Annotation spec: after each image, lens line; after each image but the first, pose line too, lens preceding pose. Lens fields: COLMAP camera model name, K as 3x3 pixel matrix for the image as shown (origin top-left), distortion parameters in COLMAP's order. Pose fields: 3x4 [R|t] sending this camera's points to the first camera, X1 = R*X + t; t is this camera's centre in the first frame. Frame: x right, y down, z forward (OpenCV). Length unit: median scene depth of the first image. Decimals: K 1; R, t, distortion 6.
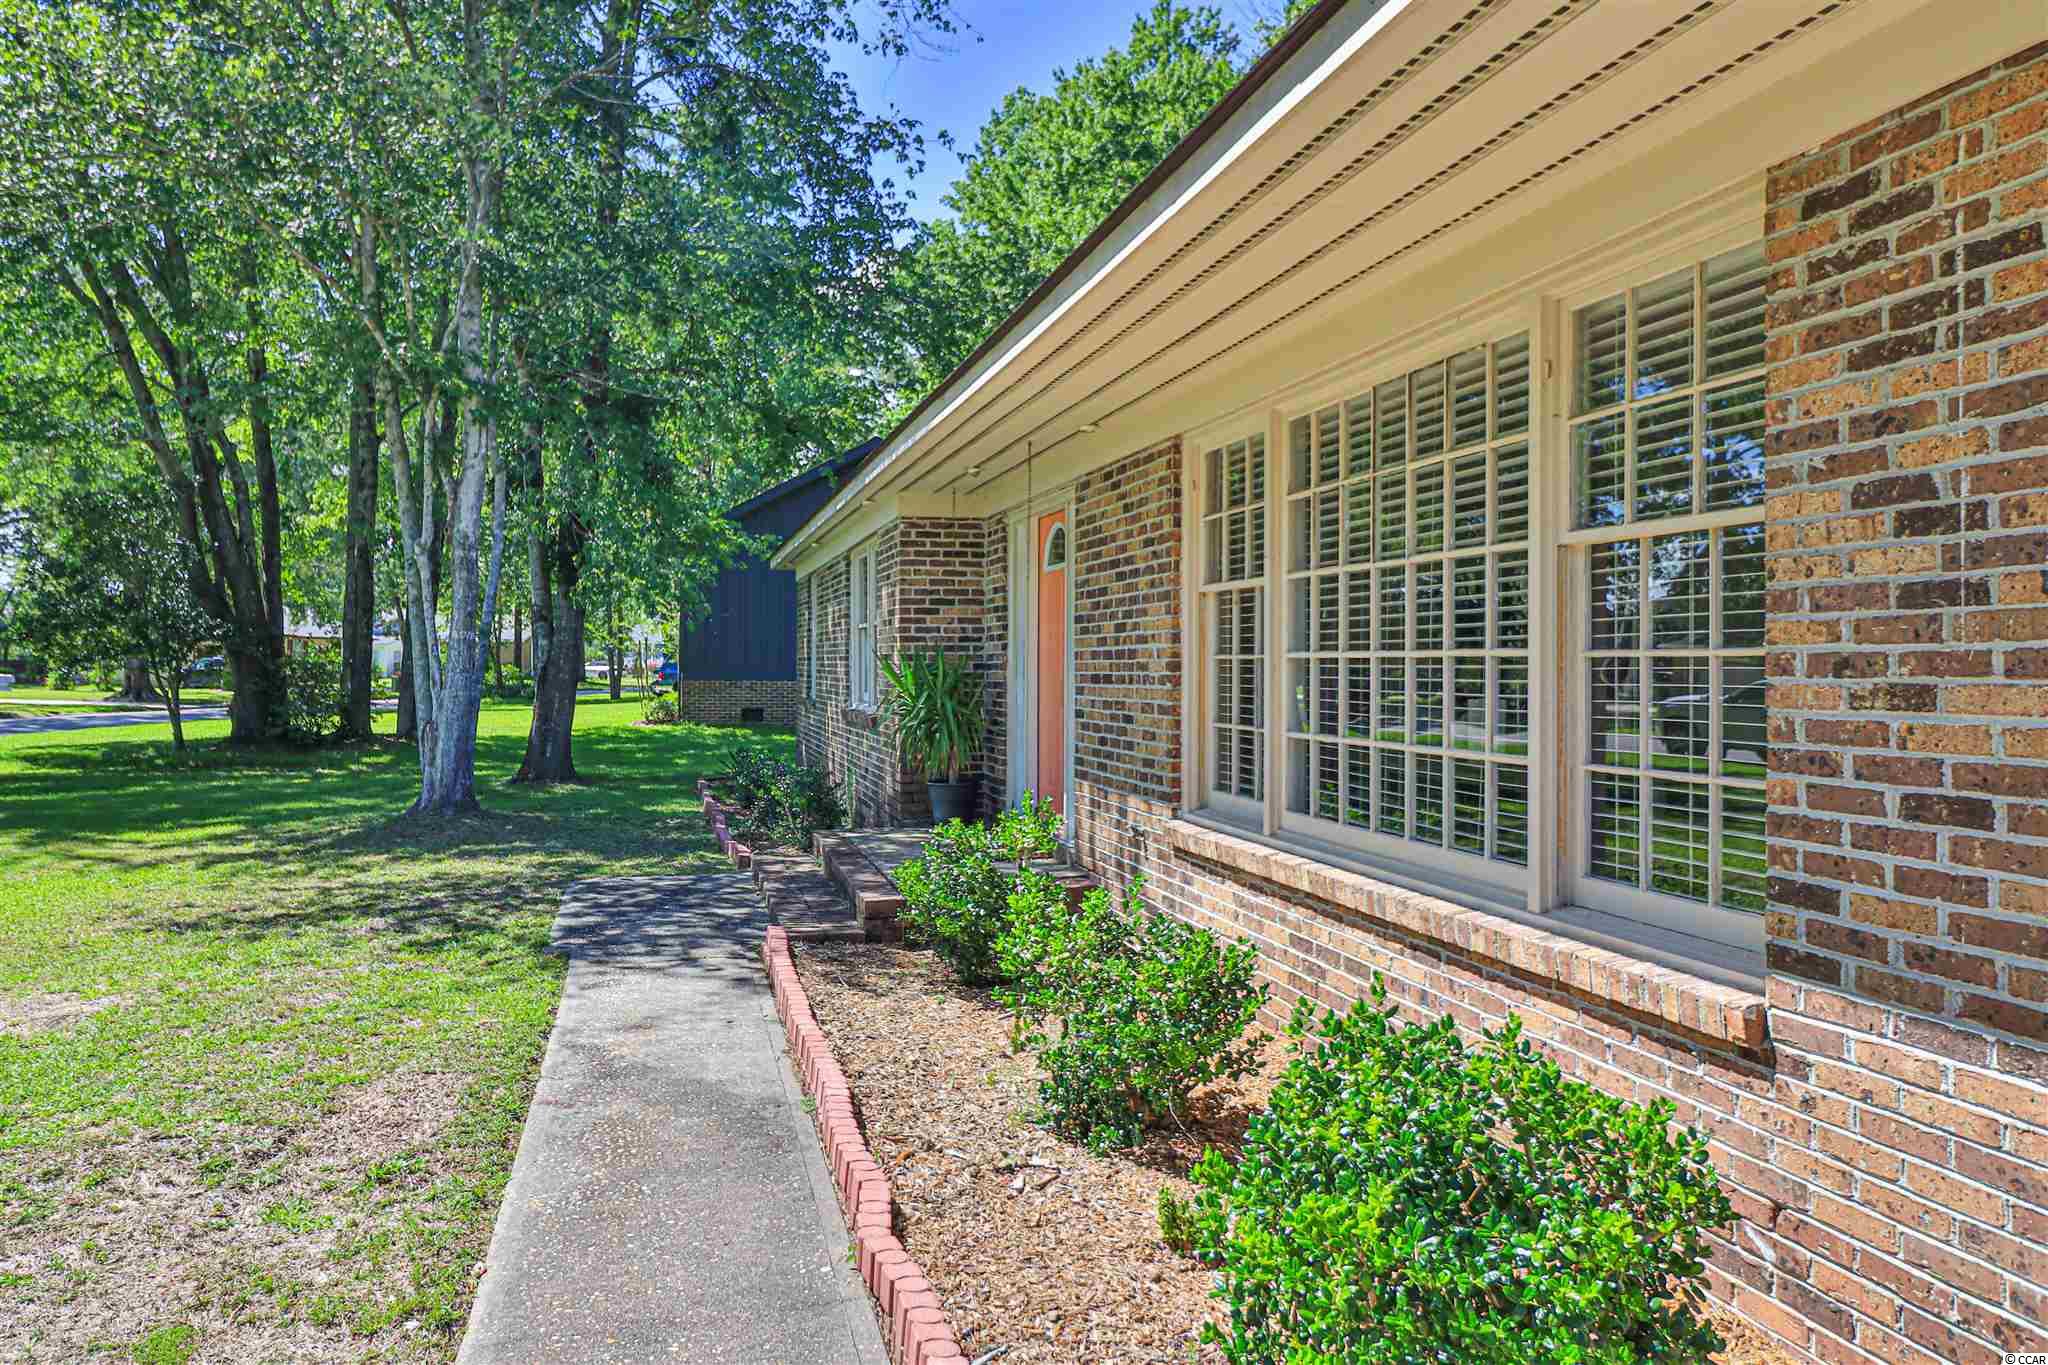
lens RADIAL K [[1358.2, 0, 1025.1], [0, 1358.2, 667.2], [0, 0, 1]] dist [-0.002239, -0.002767]
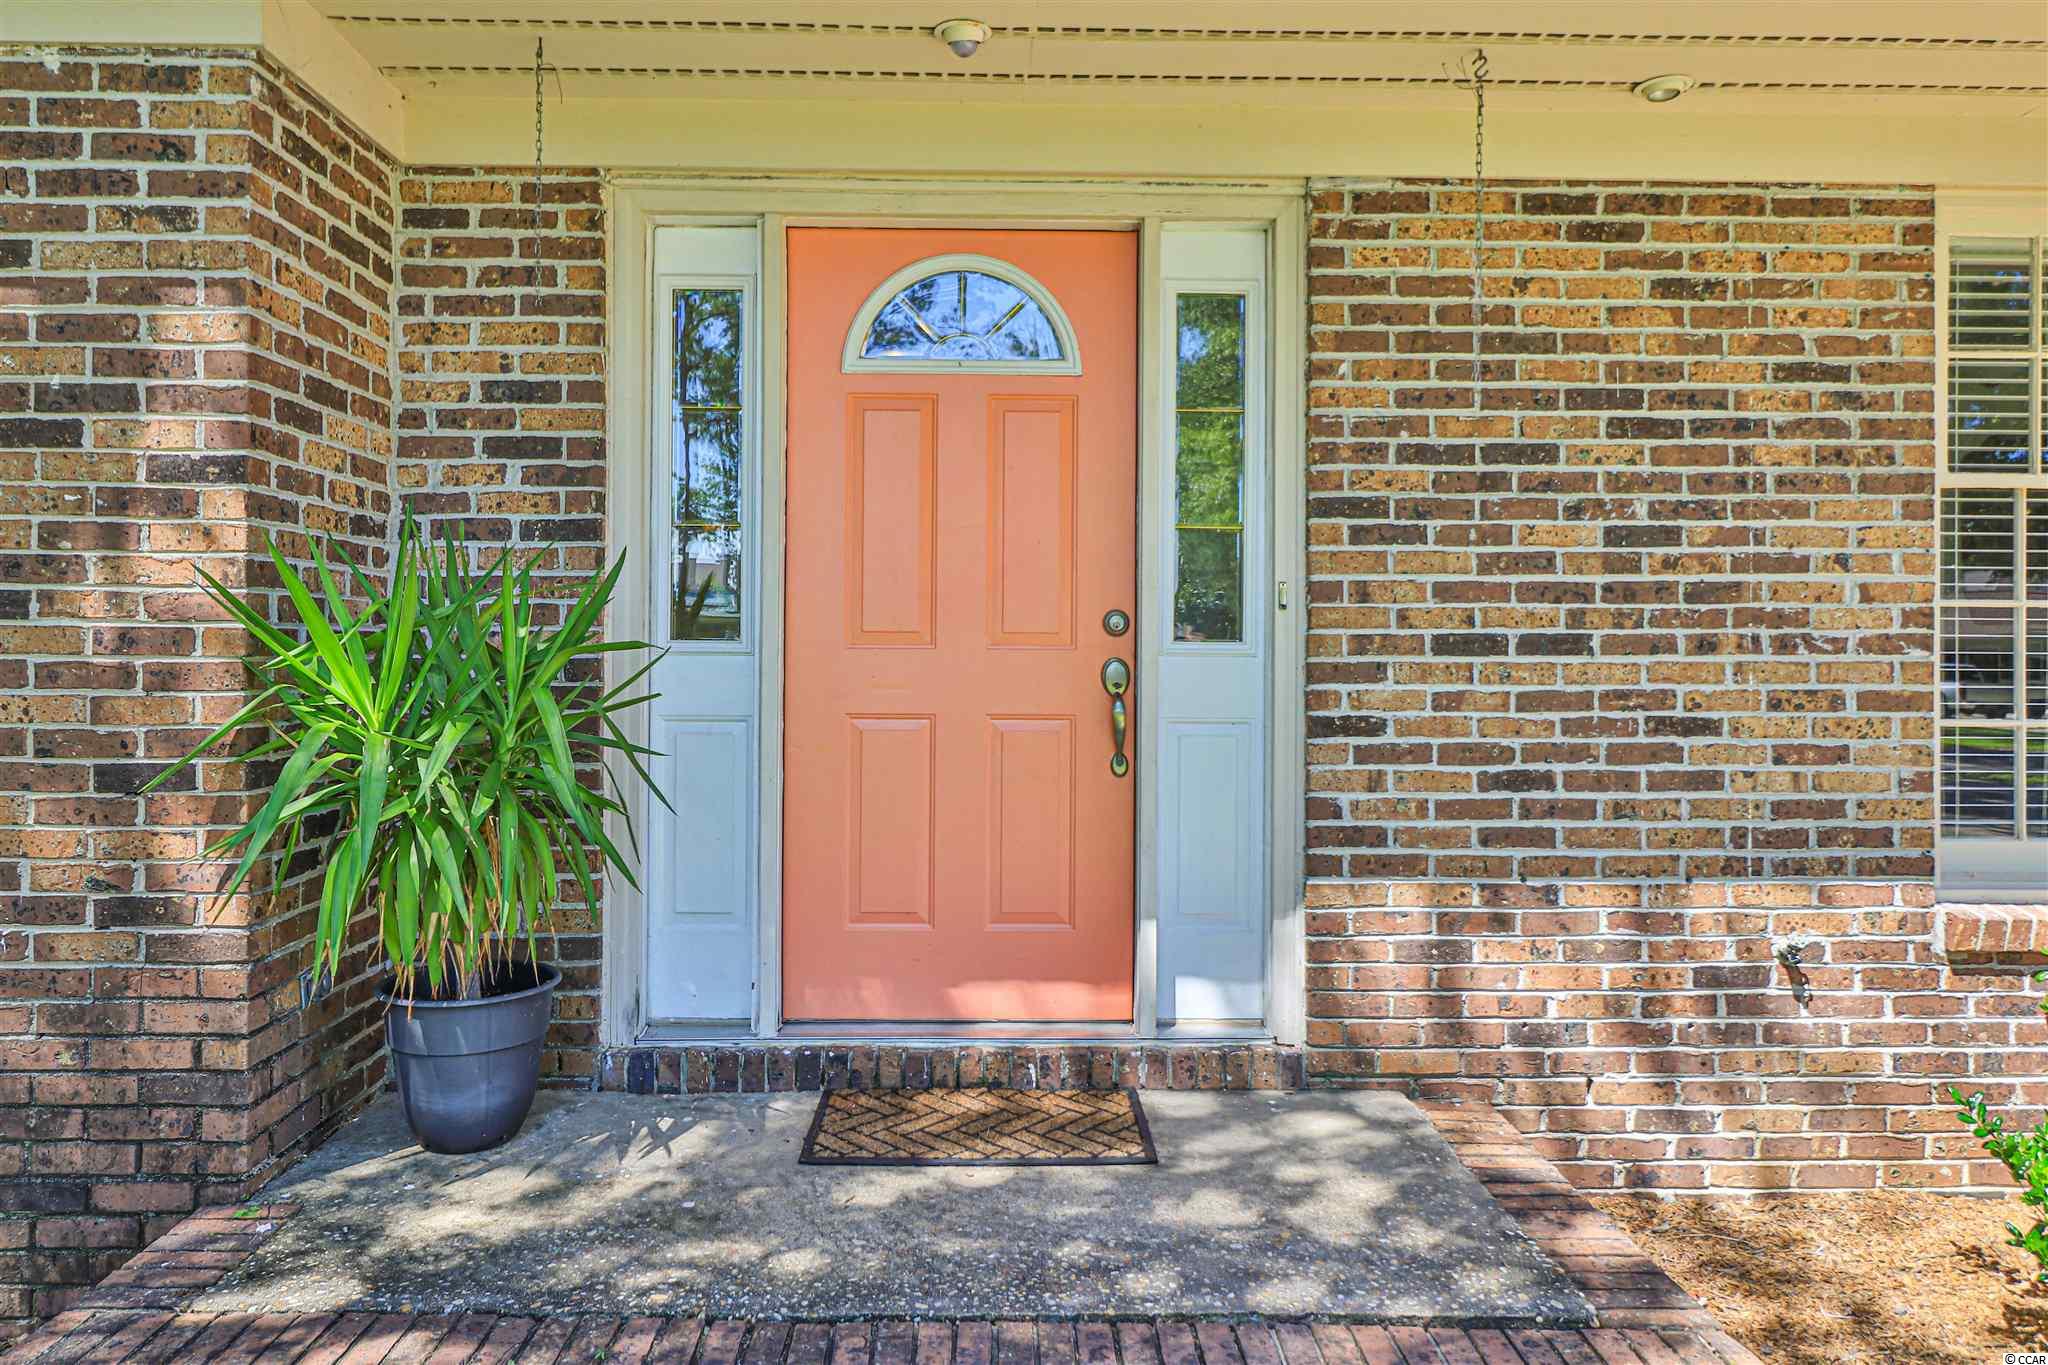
lens RADIAL K [[1358.2, 0, 1020.6], [0, 1358.2, 676.5], [0, 0, 1]] dist [-0.002239, -0.002767]
pose [[0.246456, -0.001976, 0.969152, -0.608156], [-0.001130, 0.999997, 0.002327, 0.025713], [-0.969153, -0.001668, 0.246453, 1.507113]]
